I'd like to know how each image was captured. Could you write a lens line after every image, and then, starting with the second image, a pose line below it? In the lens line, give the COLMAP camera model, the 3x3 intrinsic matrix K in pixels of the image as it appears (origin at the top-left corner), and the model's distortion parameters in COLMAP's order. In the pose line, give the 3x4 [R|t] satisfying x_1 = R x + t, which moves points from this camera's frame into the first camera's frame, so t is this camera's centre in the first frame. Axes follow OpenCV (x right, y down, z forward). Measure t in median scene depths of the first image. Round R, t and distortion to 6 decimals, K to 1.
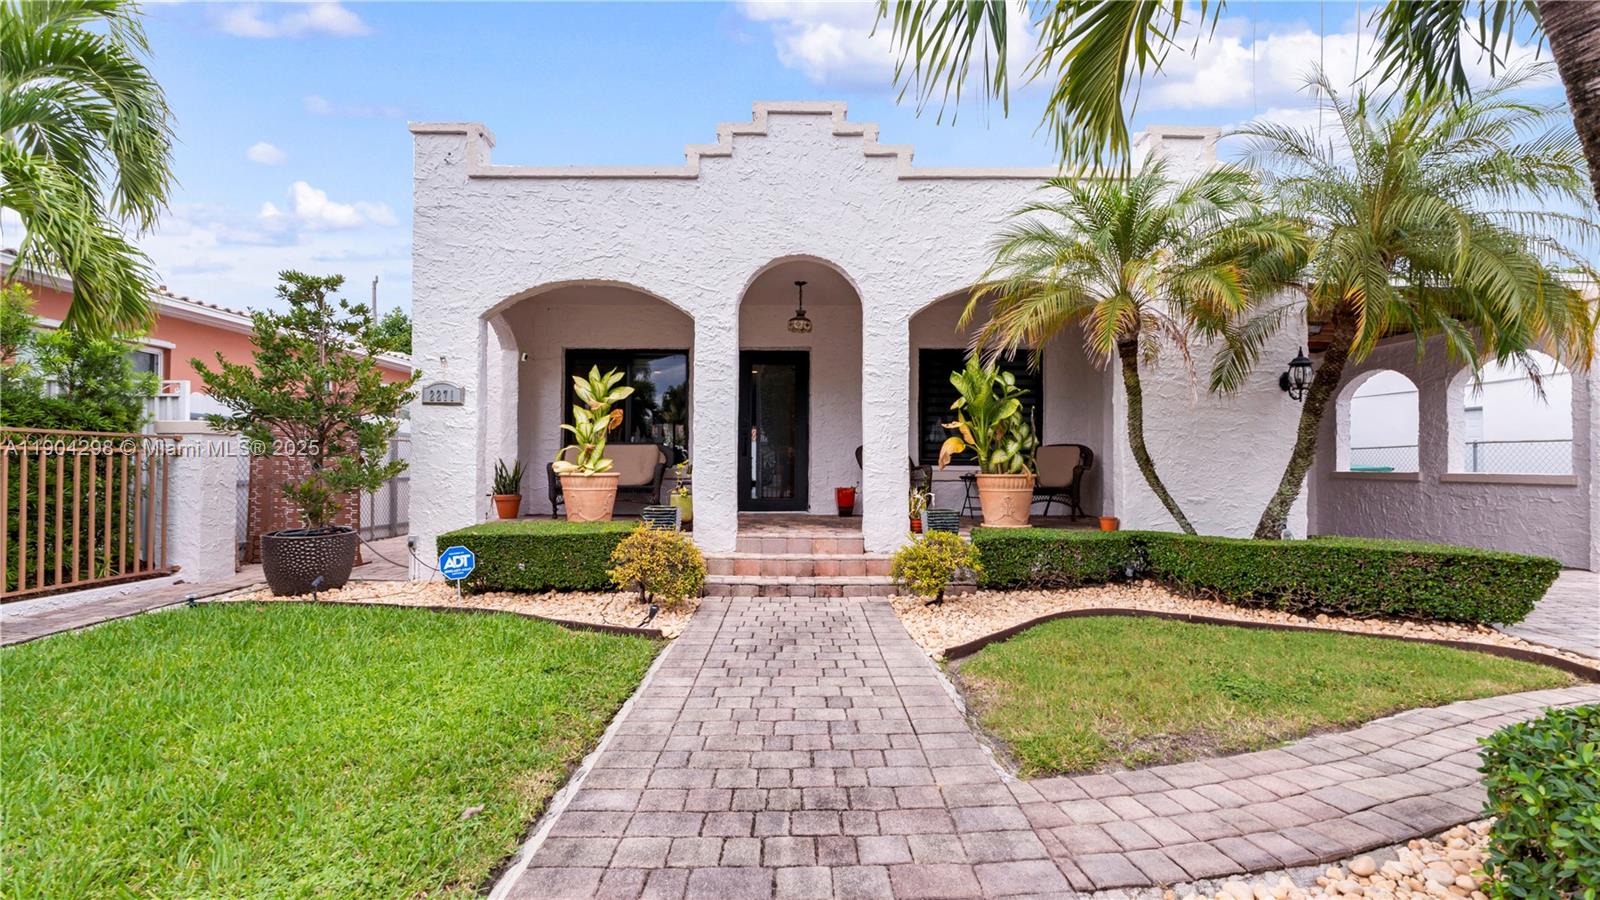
lens RADIAL K [[720.2, 0, 798.6], [0, 720.2, 448.4], [0, 0, 1]] dist [-0.007684, 0.000652]
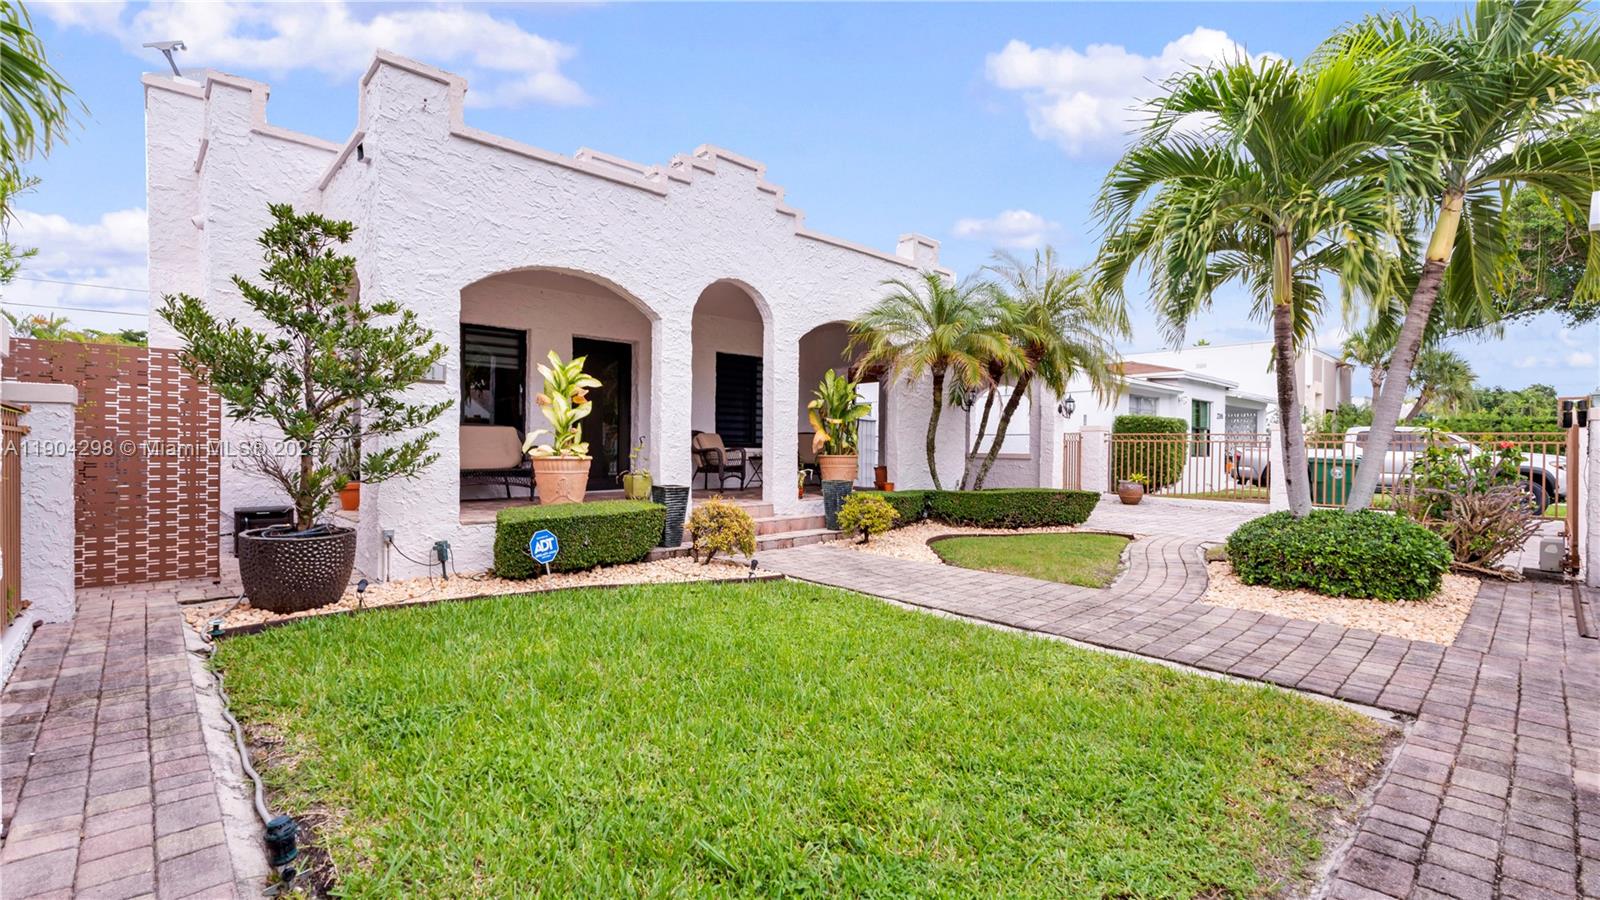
lens RADIAL K [[720.2, 0, 791.2], [0, 720.2, 447.7], [0, 0, 1]] dist [-0.007684, 0.000652]
pose [[0.723424, 0.000727, 0.690403, -0.782149], [-0.016646, 0.999727, 0.016389, -0.000735], [-0.690203, -0.023348, 0.723239, 0.031457]]
